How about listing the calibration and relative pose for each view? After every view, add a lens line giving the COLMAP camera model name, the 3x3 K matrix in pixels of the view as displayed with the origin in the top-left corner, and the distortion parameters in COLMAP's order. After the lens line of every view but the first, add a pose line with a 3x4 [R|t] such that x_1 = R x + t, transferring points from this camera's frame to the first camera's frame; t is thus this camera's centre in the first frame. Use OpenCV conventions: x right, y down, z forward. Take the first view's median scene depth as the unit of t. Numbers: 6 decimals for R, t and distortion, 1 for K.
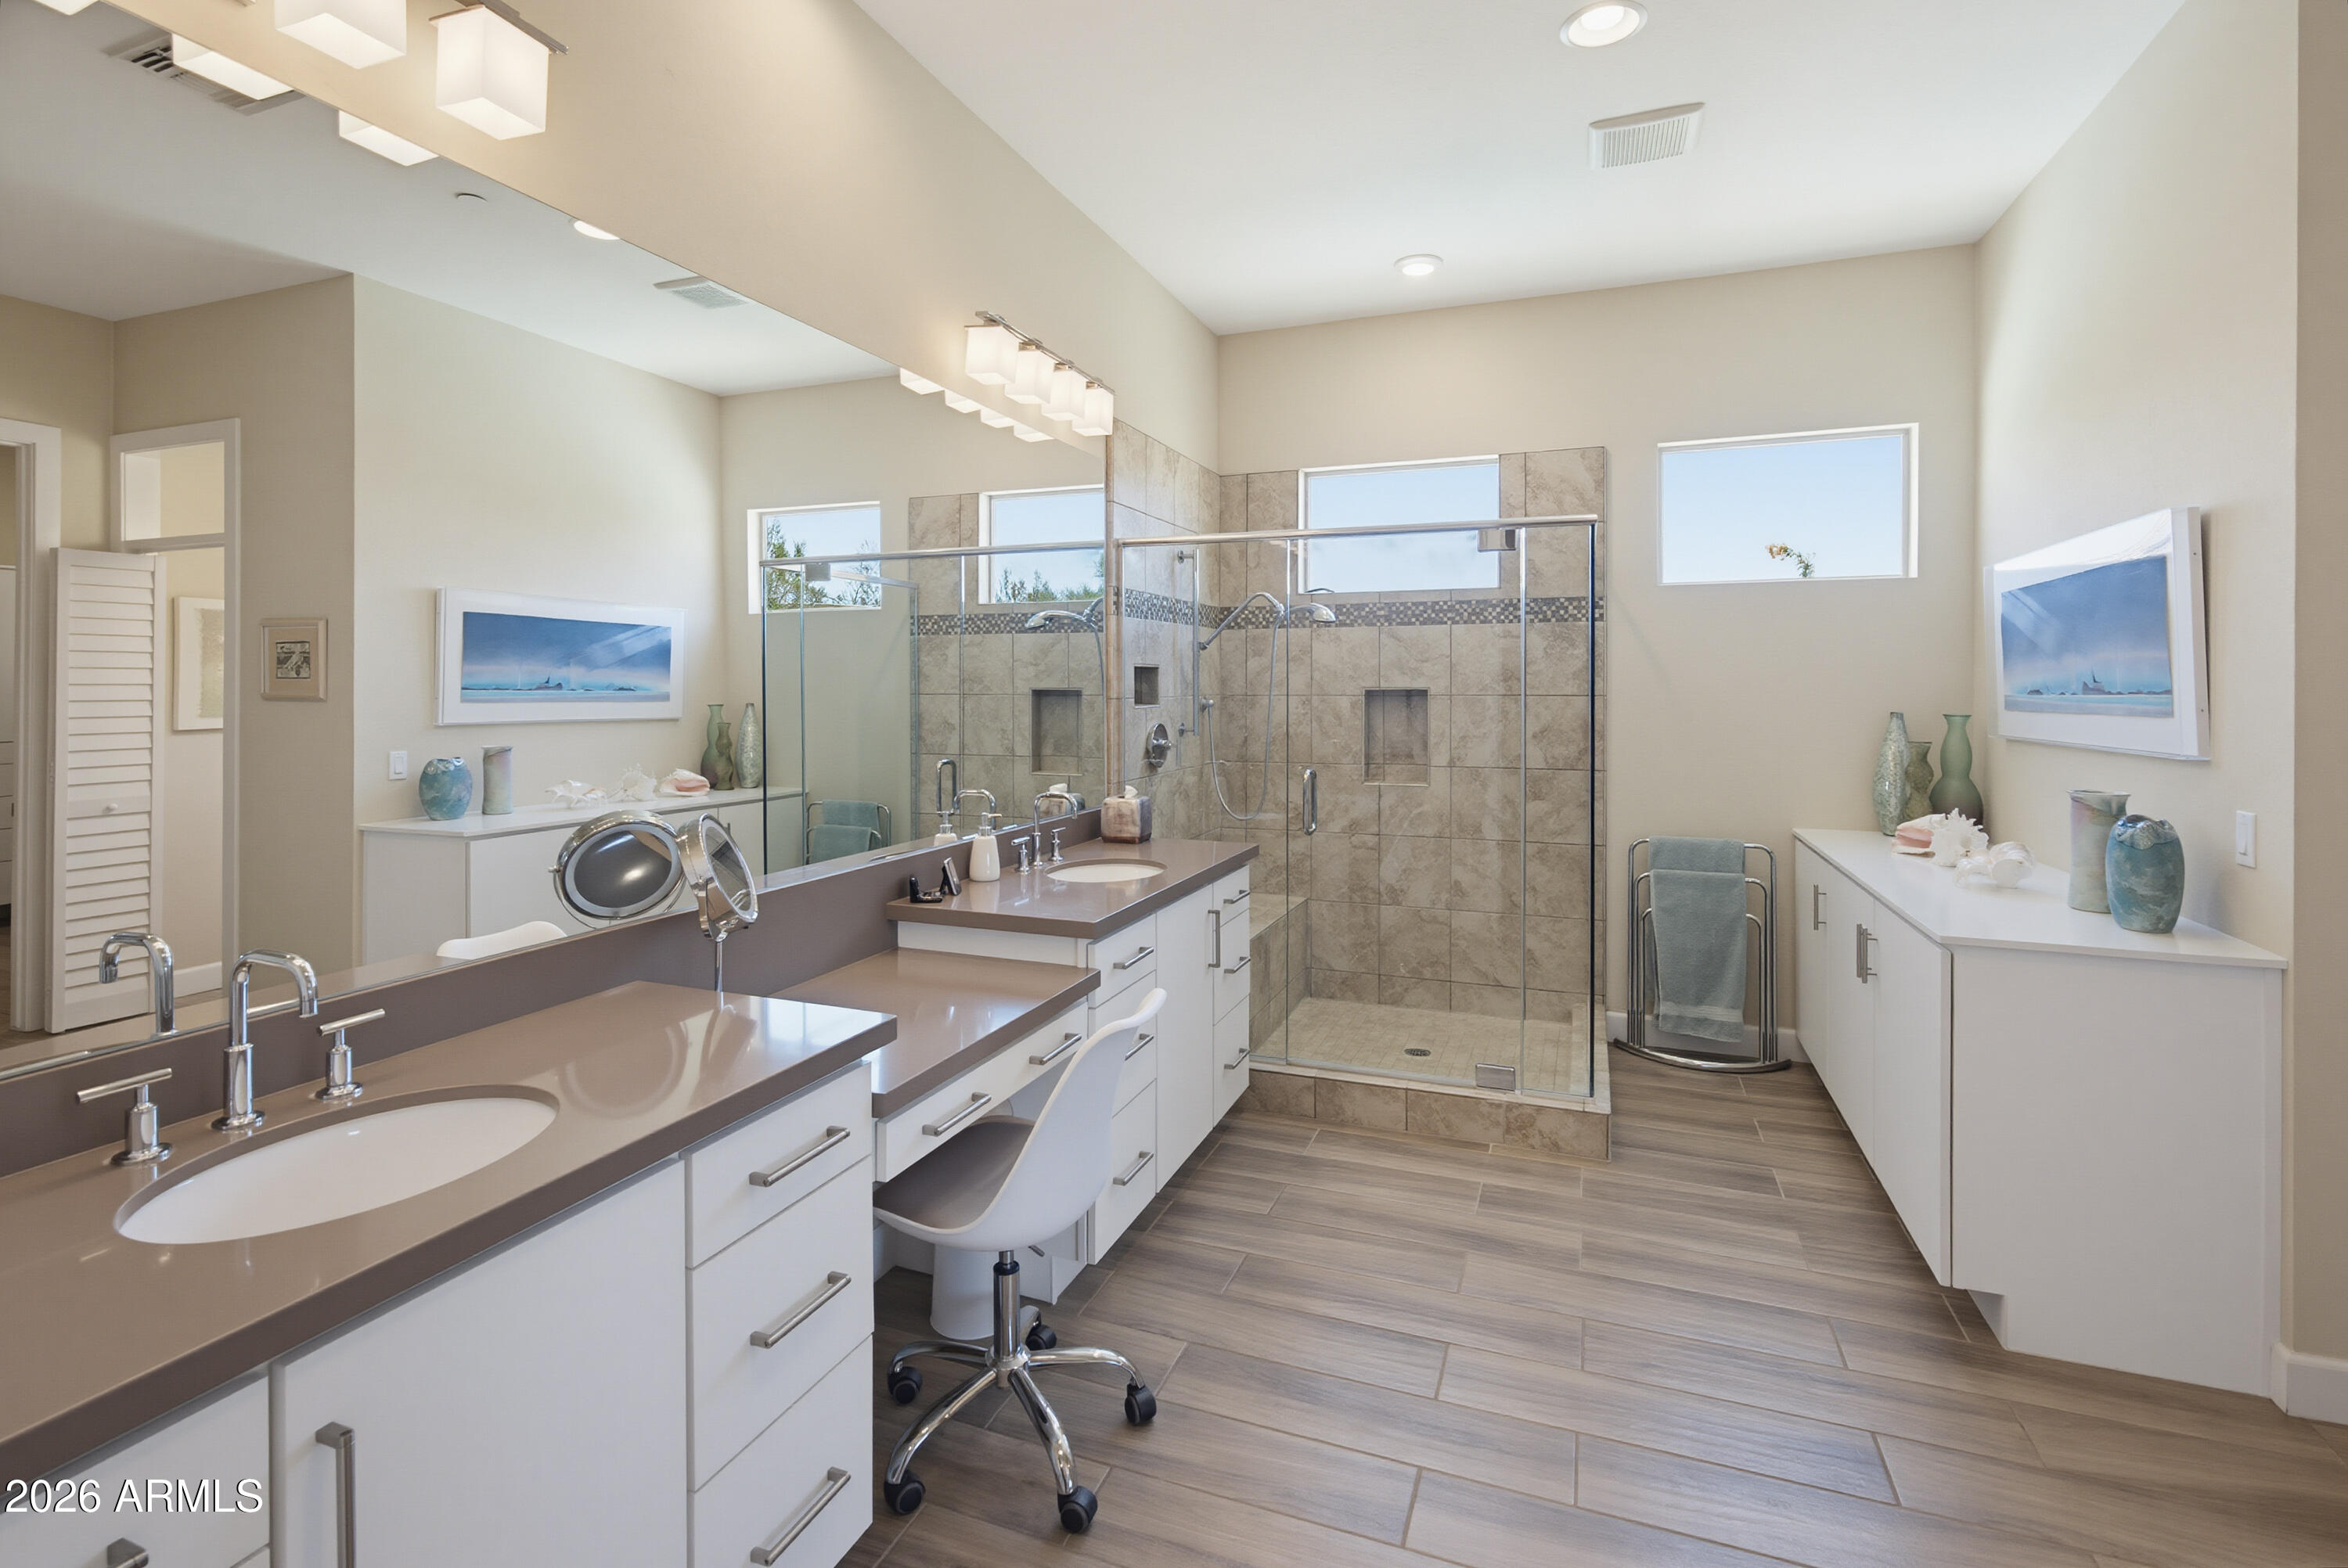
lens RADIAL K [[1086.1, 0, 1172.6], [0, 1086.1, 687.0], [0, 0, 1]] dist [-0.001289, 0.002057]
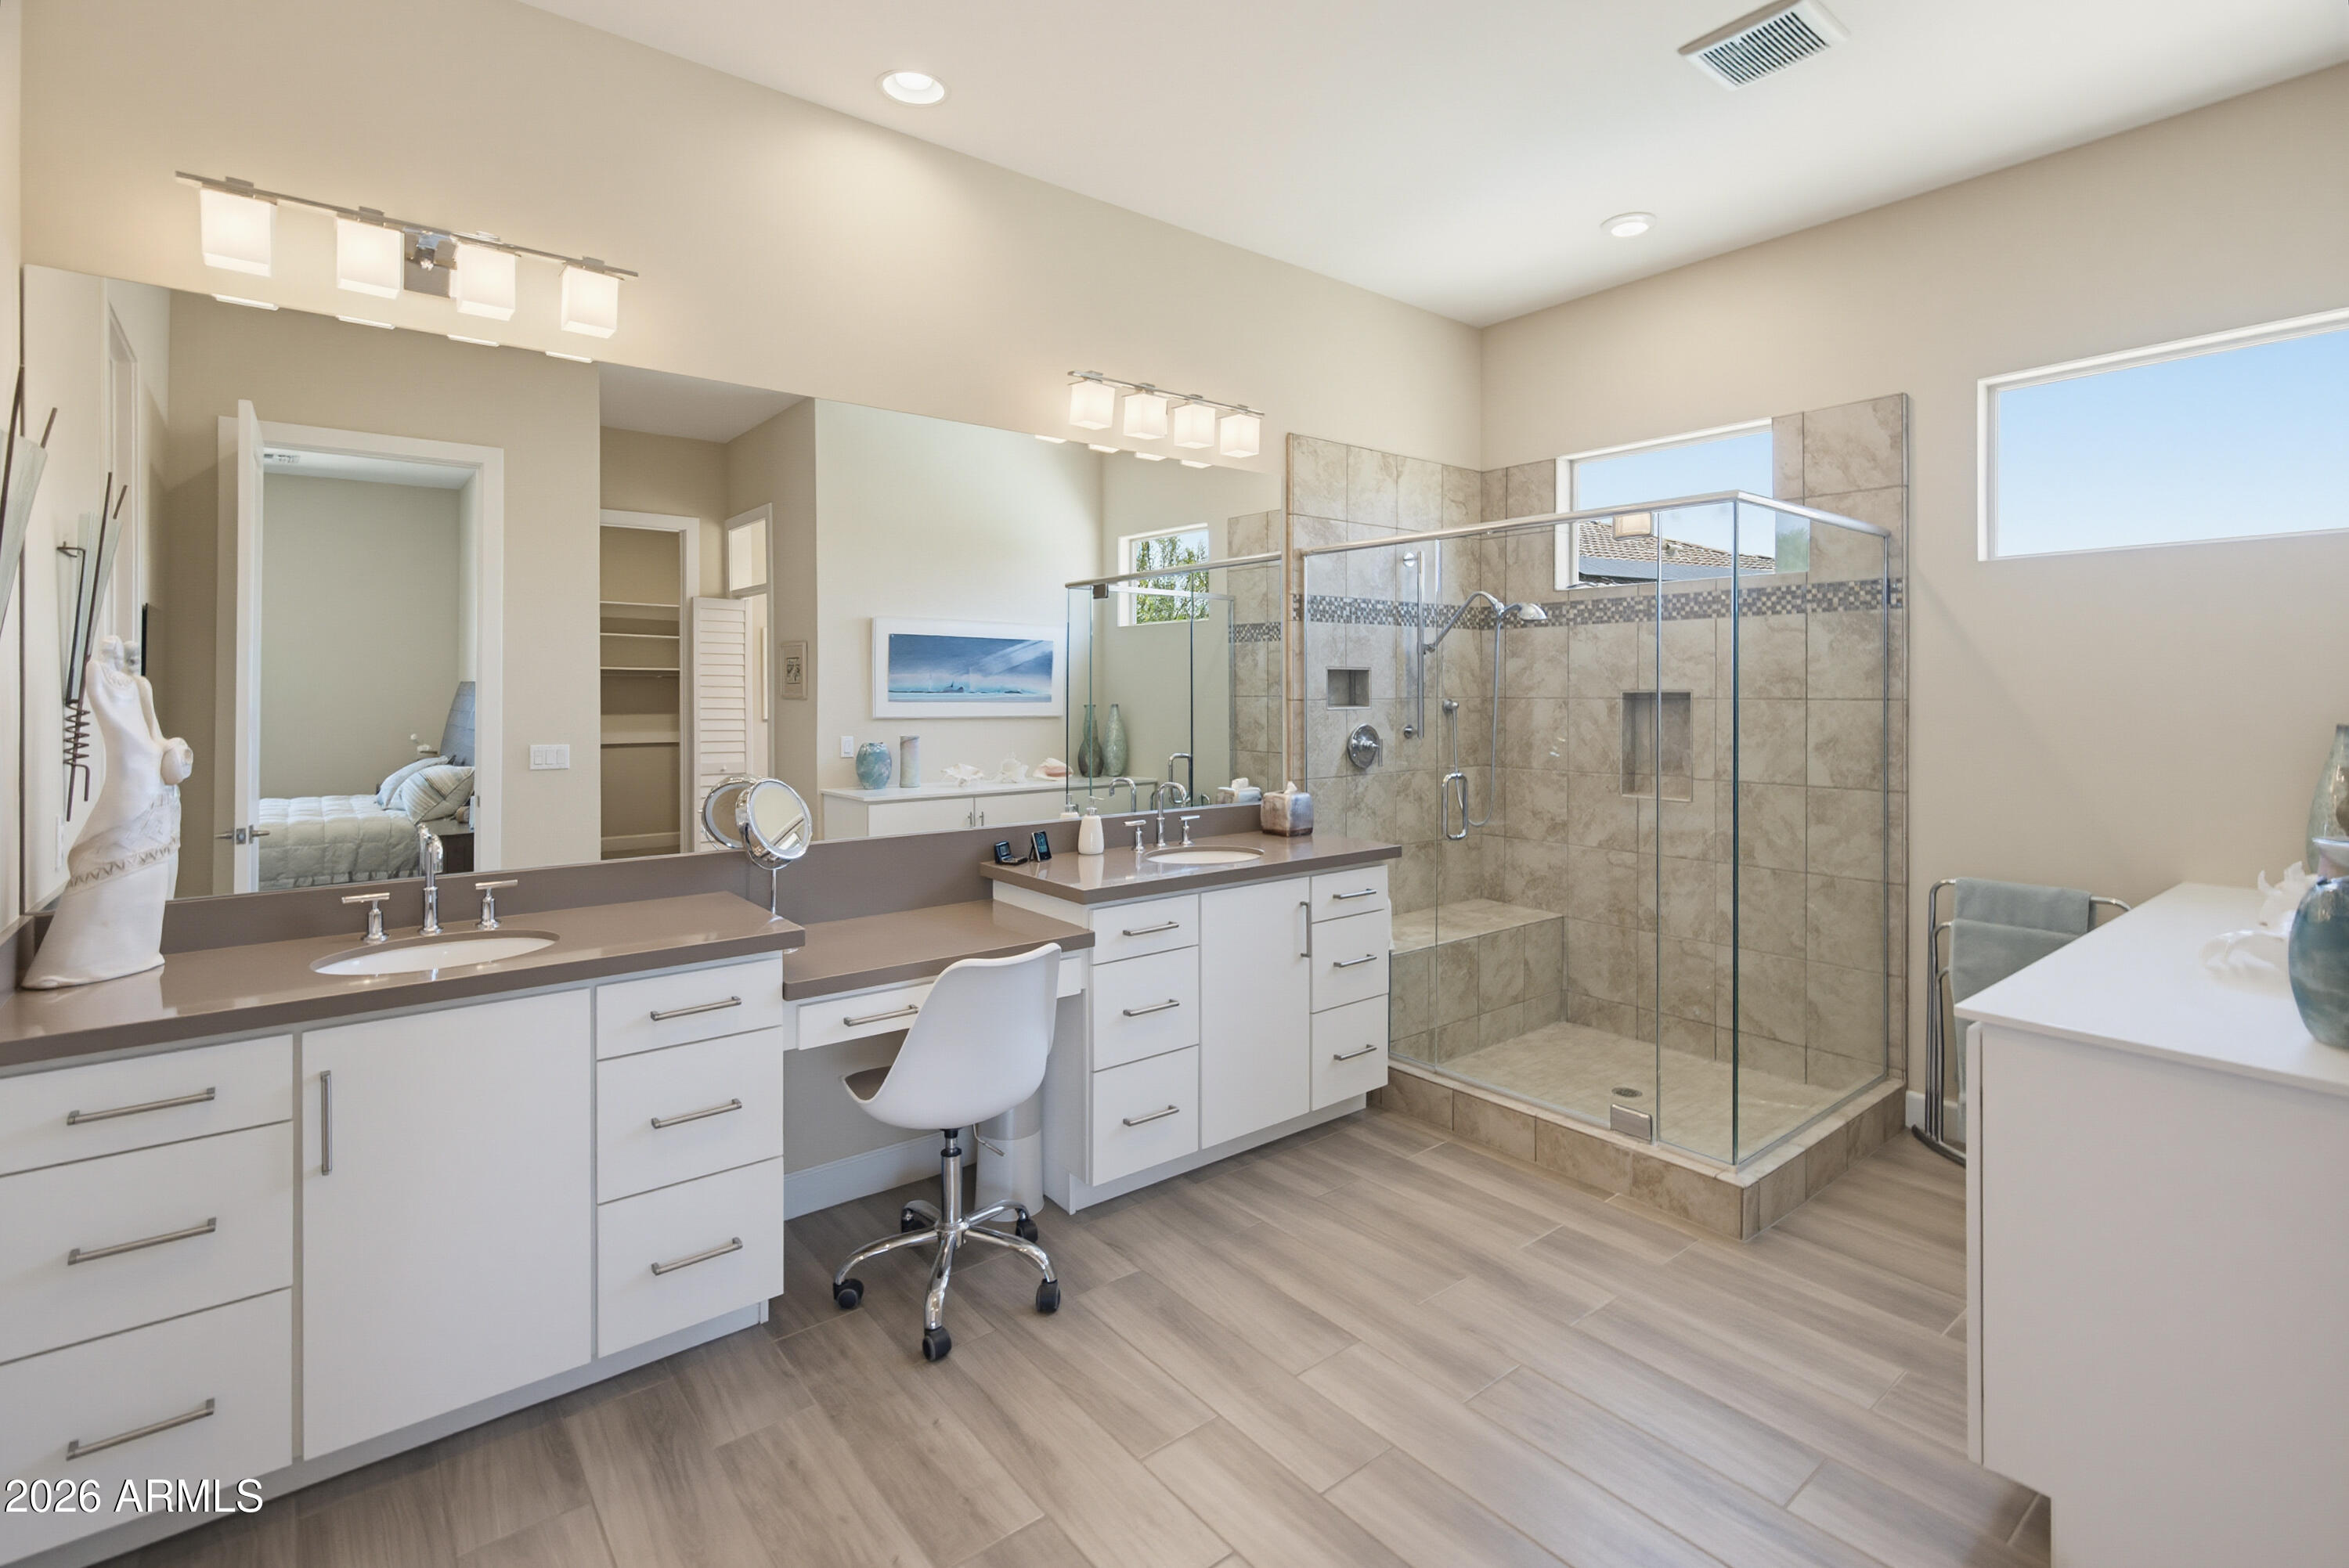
lens RADIAL K [[1086.6, 0, 1158.2], [0, 1086.6, 684.6], [0, 0, 1]] dist [-0.001289, 0.002057]
pose [[0.863788, -0.002553, -0.503848, 0.328835], [-0.000153, 0.999986, -0.005329, 0.000953], [0.503855, 0.004680, 0.863776, 0.018037]]
